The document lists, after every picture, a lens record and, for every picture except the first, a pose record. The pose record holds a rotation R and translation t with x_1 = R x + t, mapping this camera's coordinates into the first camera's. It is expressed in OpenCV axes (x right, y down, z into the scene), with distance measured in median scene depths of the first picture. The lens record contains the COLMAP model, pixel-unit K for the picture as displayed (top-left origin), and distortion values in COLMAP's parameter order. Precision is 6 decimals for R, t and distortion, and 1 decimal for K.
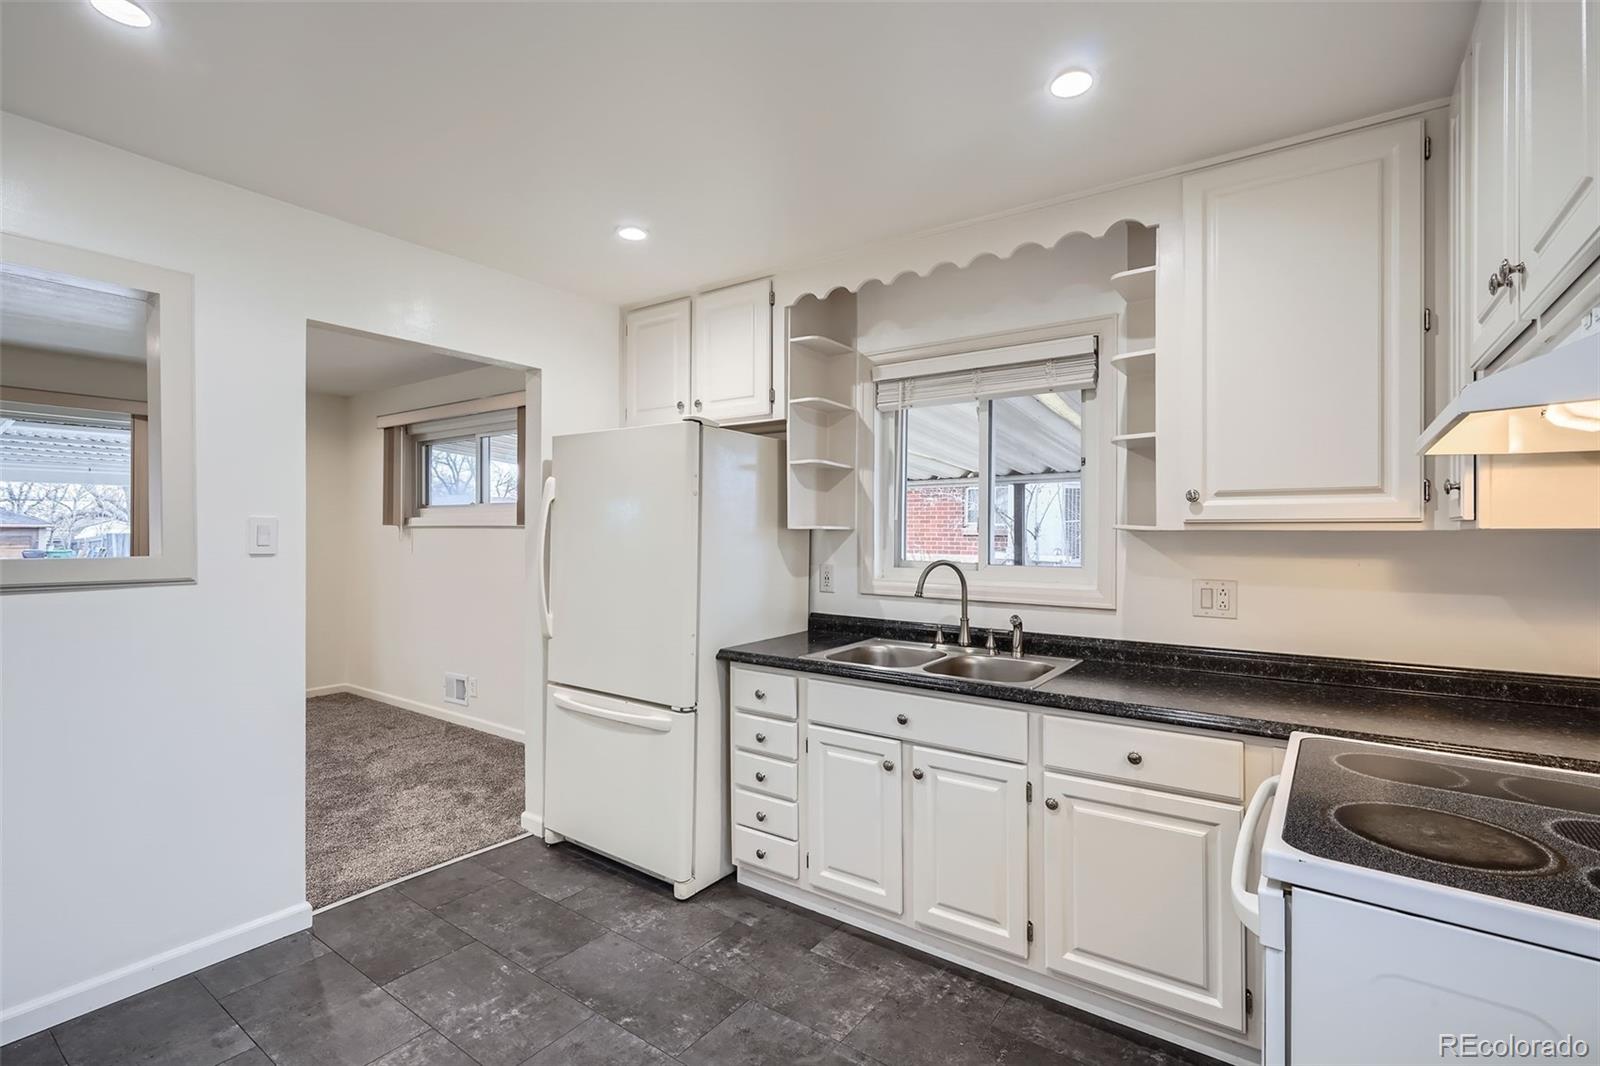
lens RADIAL K [[739.5, 0, 801.1], [0, 739.5, 530.3], [0, 0, 1]] dist [0.022989, -0.000806]
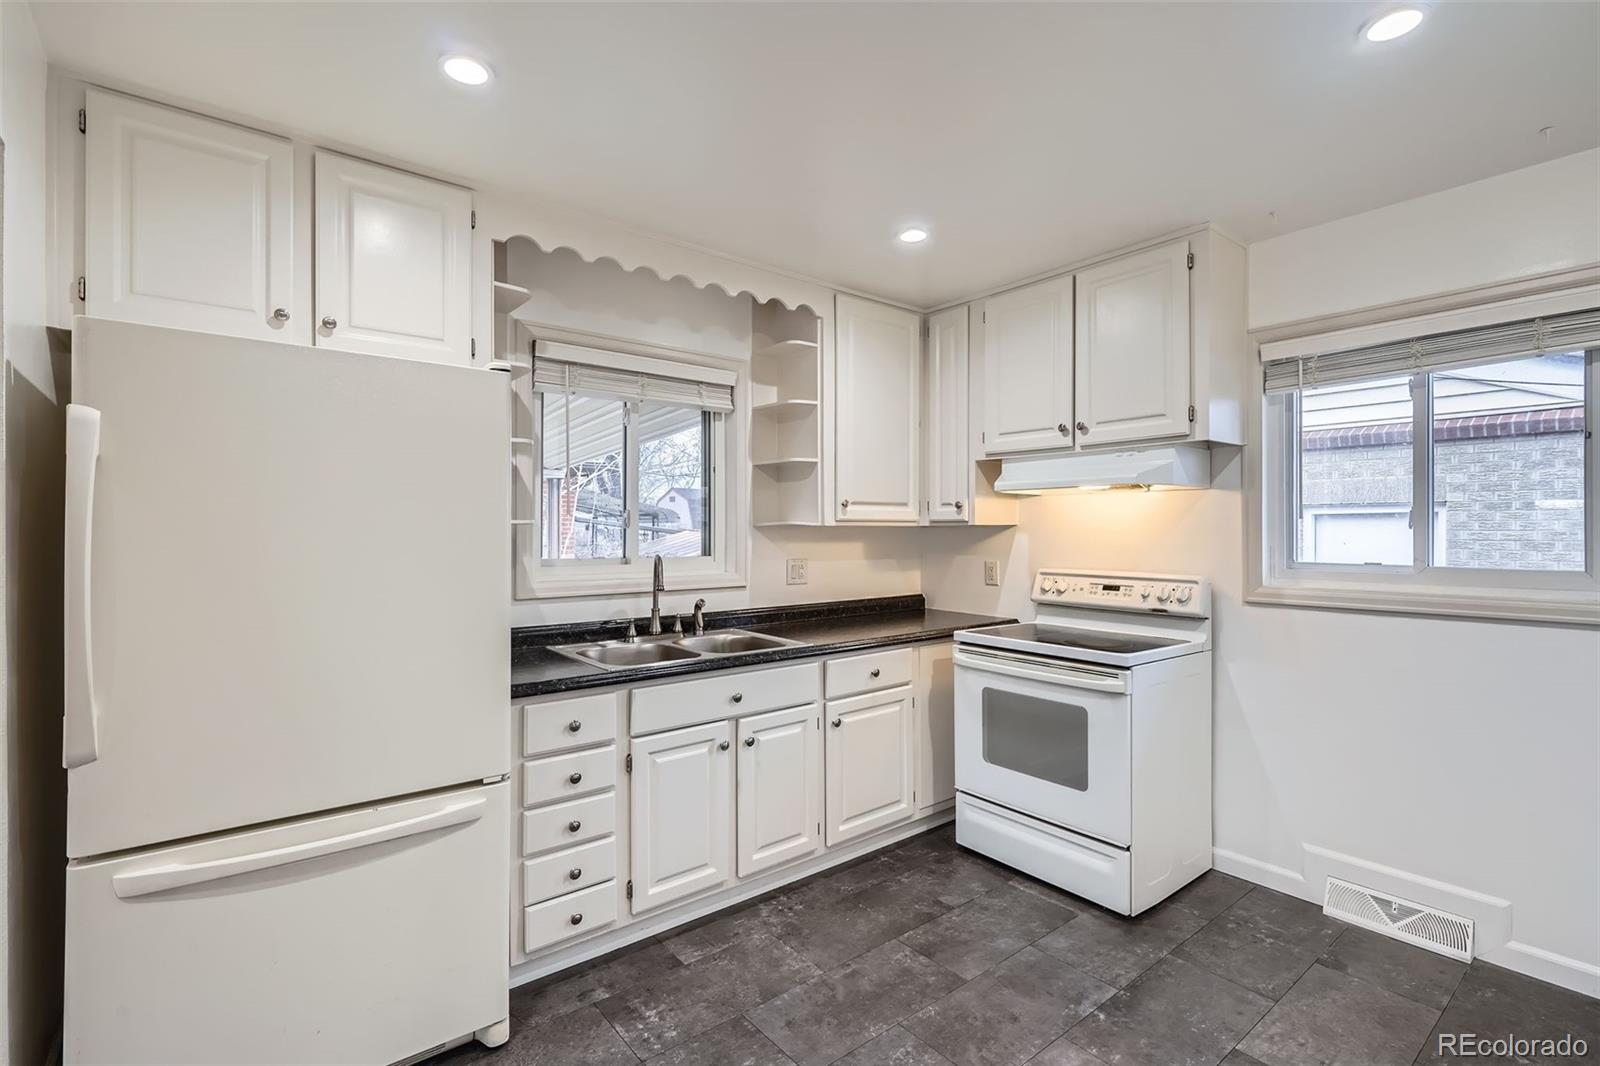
lens RADIAL K [[739.5, 0, 800.2], [0, 739.5, 529.7], [0, 0, 1]] dist [0.022989, -0.000806]
pose [[0.273653, -0.003762, 0.961821, -0.798731], [0.001910, 0.999993, 0.003368, 0.002737], [-0.961826, 0.000916, 0.273658, 0.548889]]
